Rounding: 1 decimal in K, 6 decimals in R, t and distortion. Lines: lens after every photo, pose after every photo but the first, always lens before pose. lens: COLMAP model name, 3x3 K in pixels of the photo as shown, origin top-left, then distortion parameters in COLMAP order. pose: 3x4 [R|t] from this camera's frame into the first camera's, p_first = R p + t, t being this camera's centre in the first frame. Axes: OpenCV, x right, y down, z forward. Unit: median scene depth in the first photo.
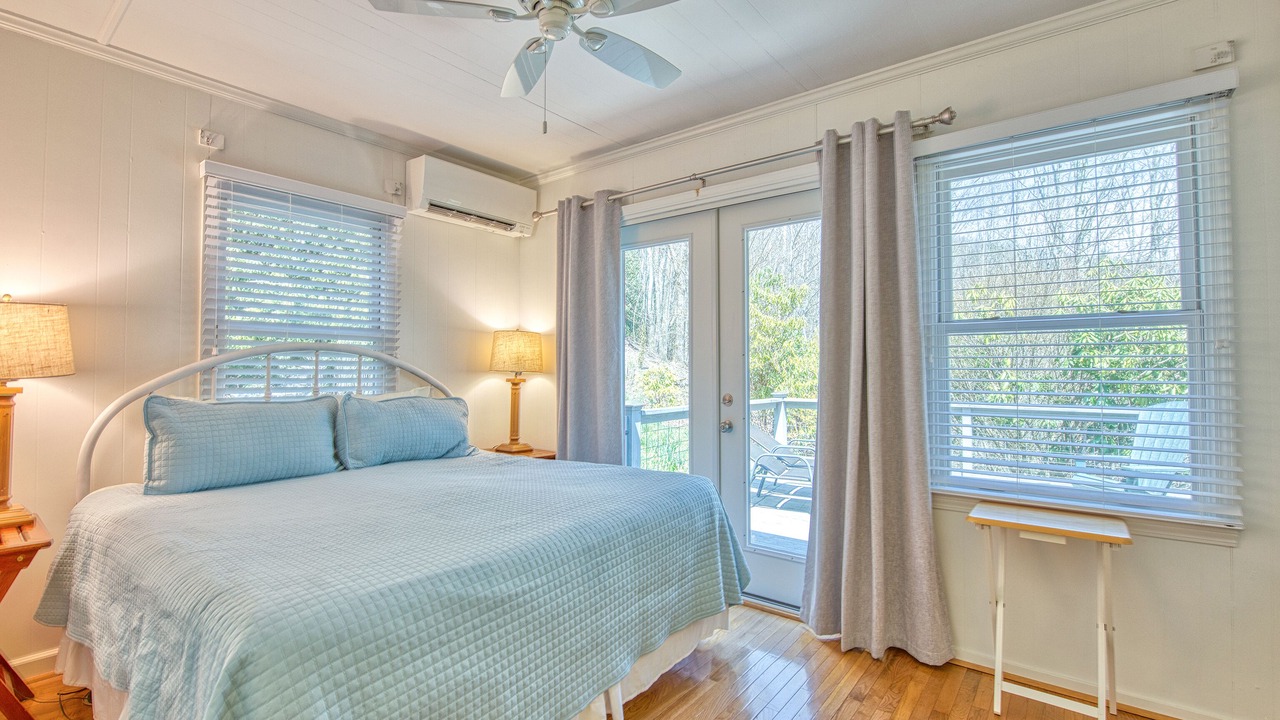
lens RADIAL K [[554.8, 0, 640.7], [0, 554.8, 355.6], [0, 0, 1]] dist [-0.013893, -0.000065]
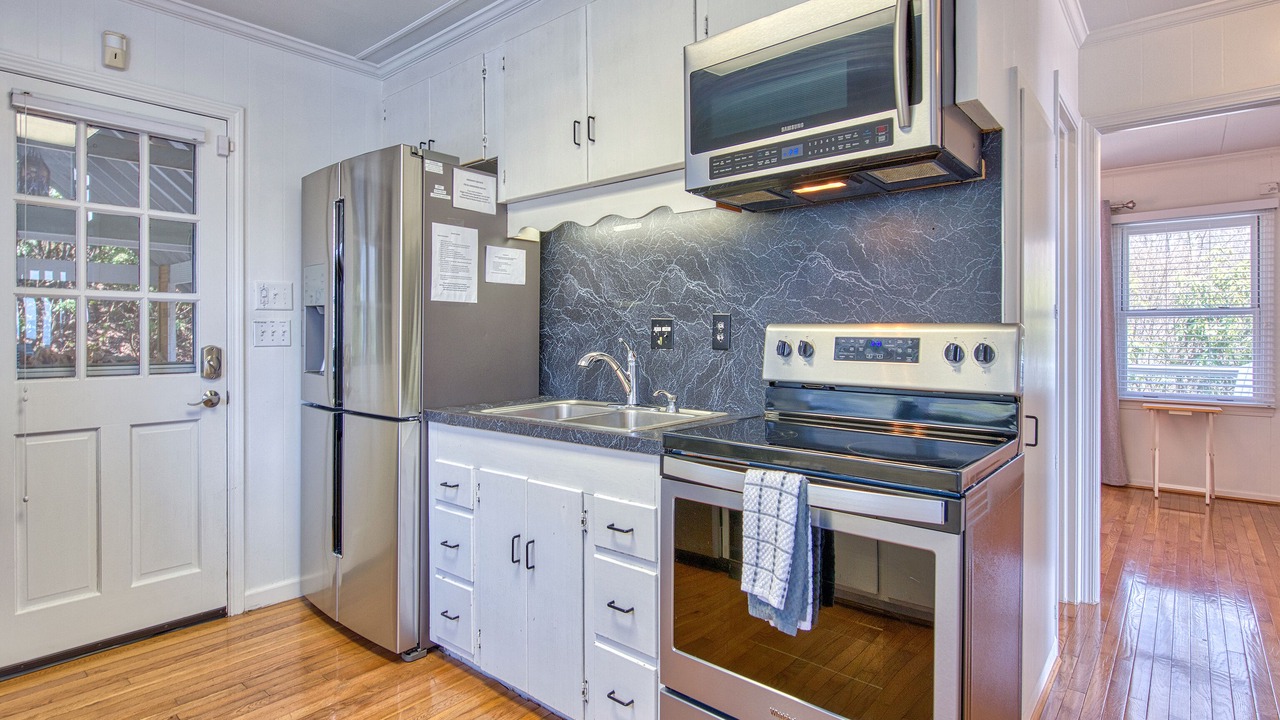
lens RADIAL K [[643.0, 0, 638.8], [0, 643.0, 346.6], [0, 0, 1]] dist [-0.004546, -0.000493]
pose [[0.999491, -0.005219, -0.031465, -1.101270], [0.006326, 0.999360, 0.035204, -0.030044], [0.031261, -0.035385, 0.998885, -1.316242]]
